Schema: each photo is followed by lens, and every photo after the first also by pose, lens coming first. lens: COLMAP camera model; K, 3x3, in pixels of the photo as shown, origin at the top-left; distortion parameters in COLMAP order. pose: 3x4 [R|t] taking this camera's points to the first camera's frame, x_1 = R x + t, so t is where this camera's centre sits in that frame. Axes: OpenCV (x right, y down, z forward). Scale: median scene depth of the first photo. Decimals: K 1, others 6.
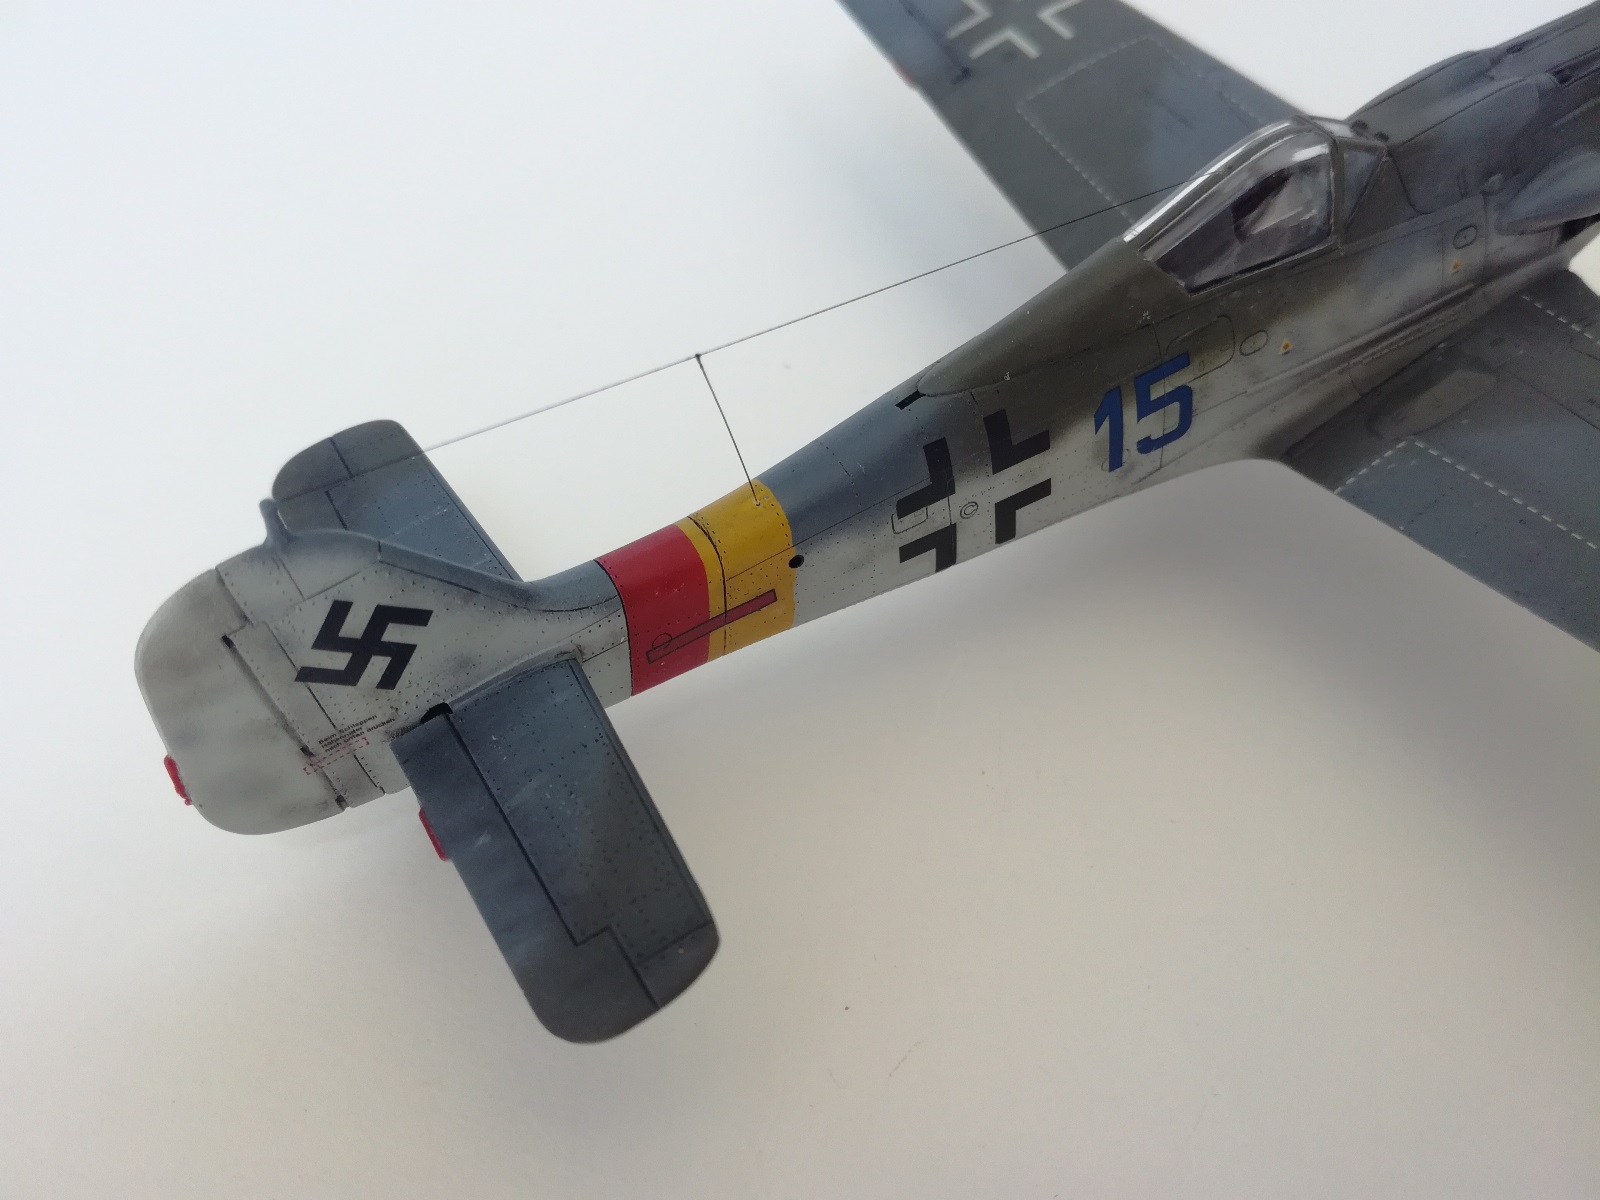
lens RADIAL K [[1374.1, 0, 800.0], [0, 1374.1, 600.0], [0, 0, 1]] dist [0.082195, -0.290945]
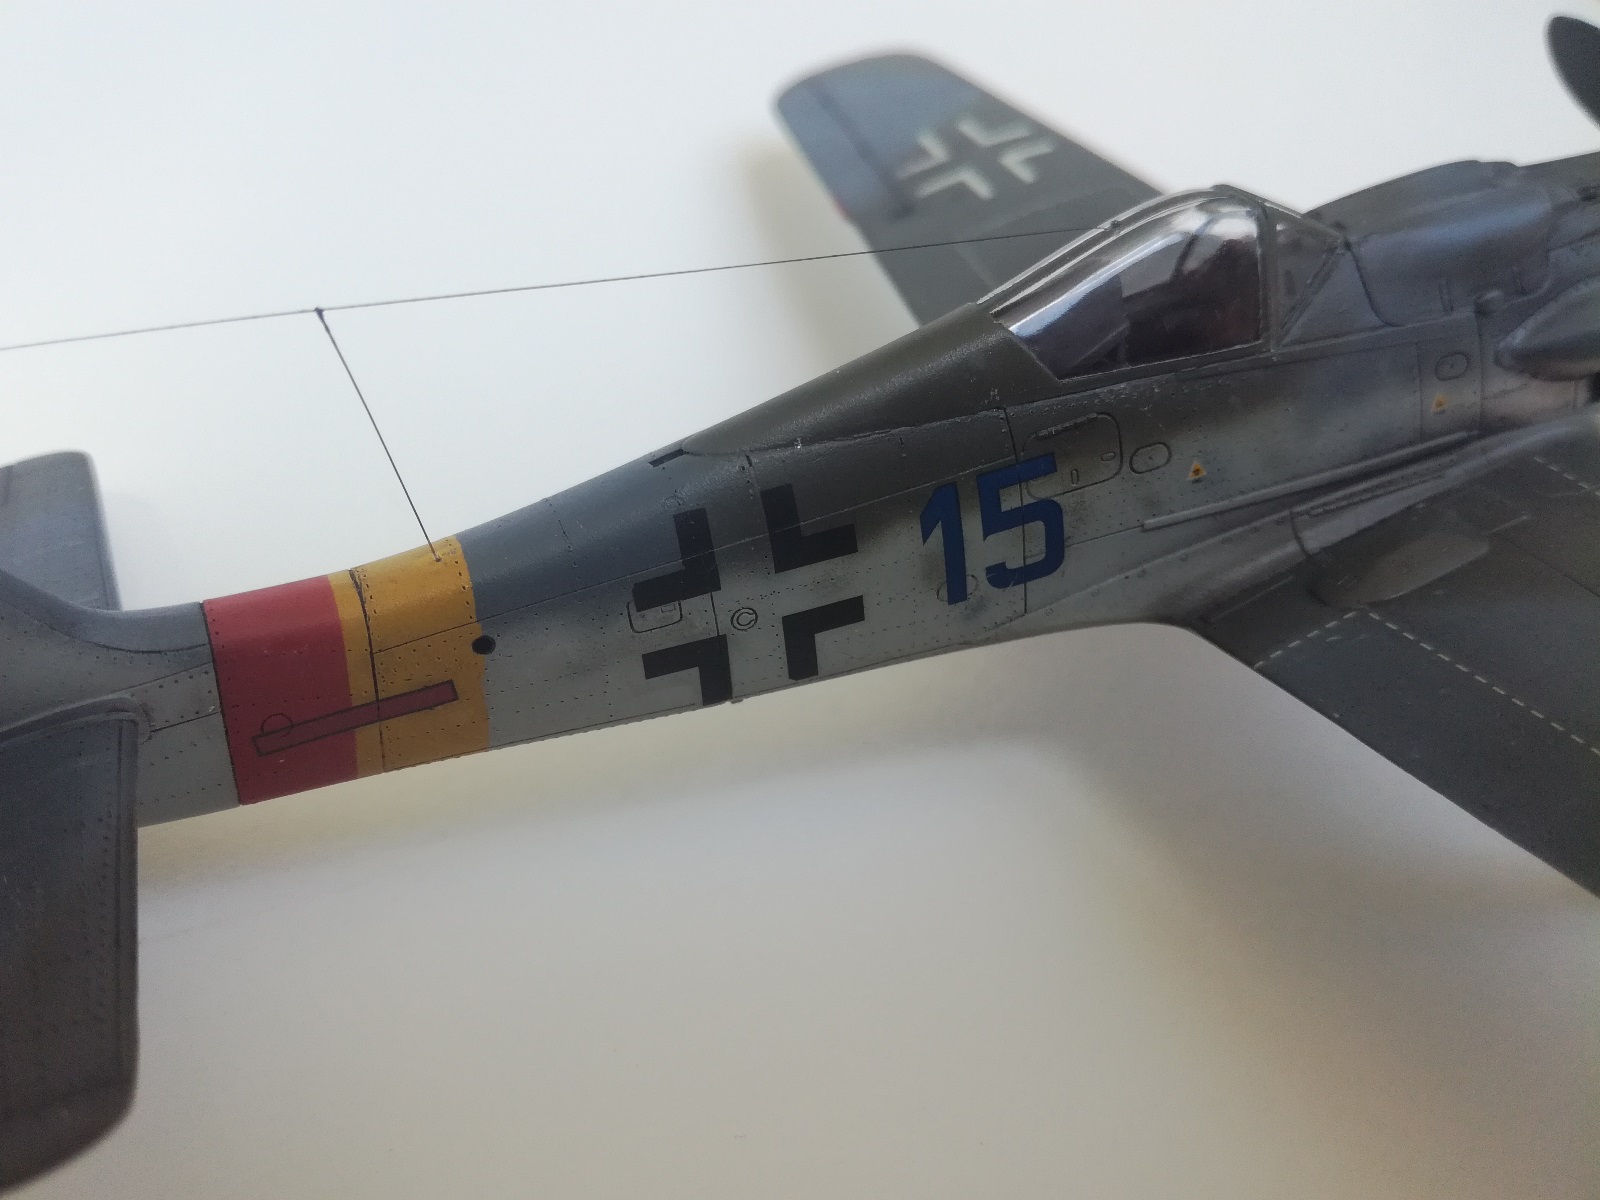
lens RADIAL K [[1407.2, 0, 800.0], [0, 1407.2, 600.0], [0, 0, 1]] dist [0.143056, -0.479545]
pose [[0.989742, 0.109143, -0.092191, 0.219239], [-0.127481, 0.965986, -0.224988, 0.092477], [0.064499, 0.234432, 0.969990, 0.244464]]
